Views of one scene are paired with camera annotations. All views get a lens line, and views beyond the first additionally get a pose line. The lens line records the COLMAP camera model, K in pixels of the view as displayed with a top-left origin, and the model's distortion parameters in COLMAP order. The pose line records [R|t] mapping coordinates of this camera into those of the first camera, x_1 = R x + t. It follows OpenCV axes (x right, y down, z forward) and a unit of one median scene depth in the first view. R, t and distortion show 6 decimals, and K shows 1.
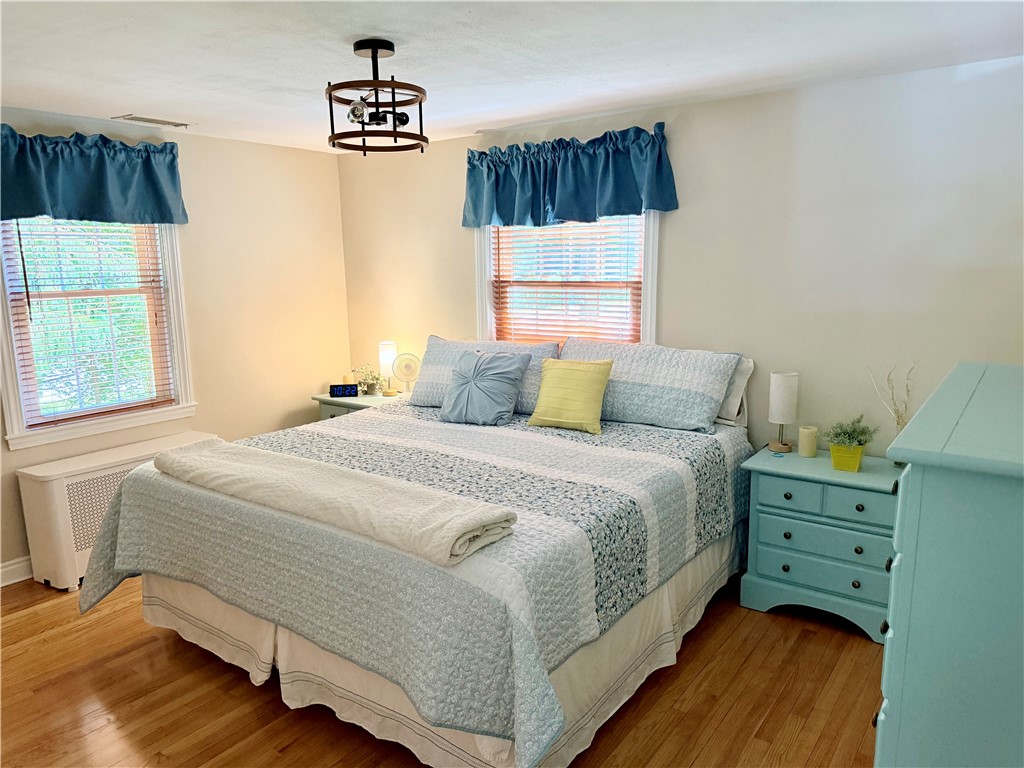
lens RADIAL K [[726.2, 0, 512.0], [0, 726.2, 384.0], [0, 0, 1]] dist [0.071975, -0.088240]
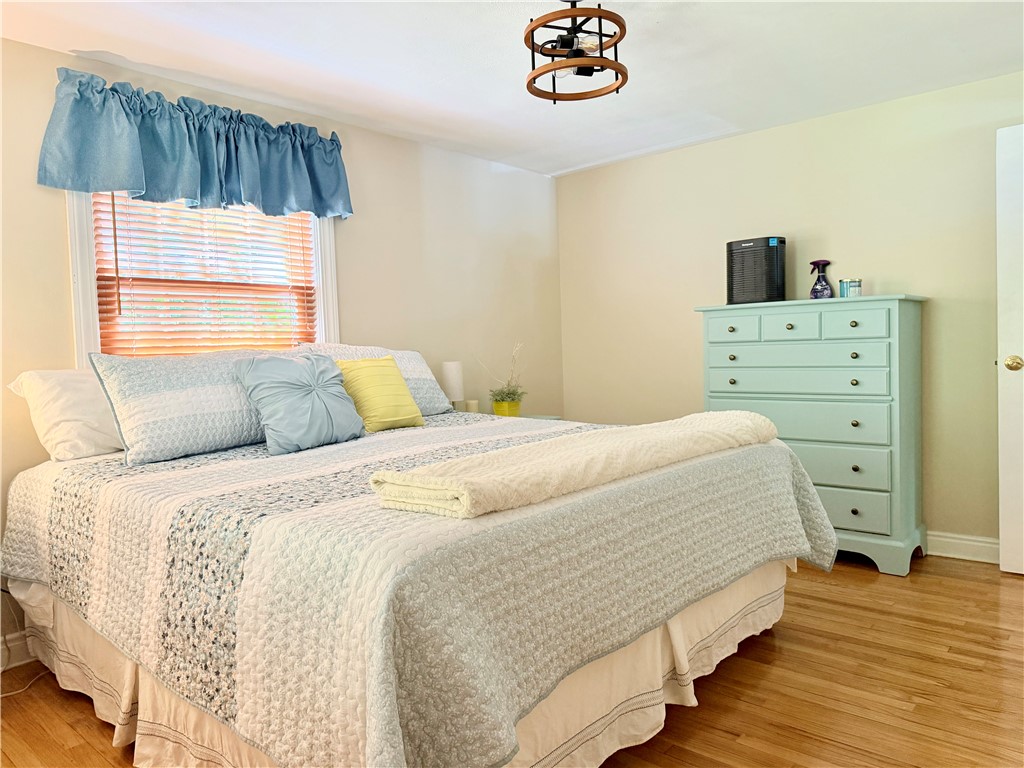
lens RADIAL K [[726.2, 0, 512.0], [0, 726.2, 384.0], [0, 0, 1]] dist [0.071975, -0.088240]
pose [[0.083697, -0.038757, 0.995737, -0.744970], [0.195610, 0.980441, 0.021719, 0.015257], [-0.977104, 0.192959, 0.089641, 0.665142]]
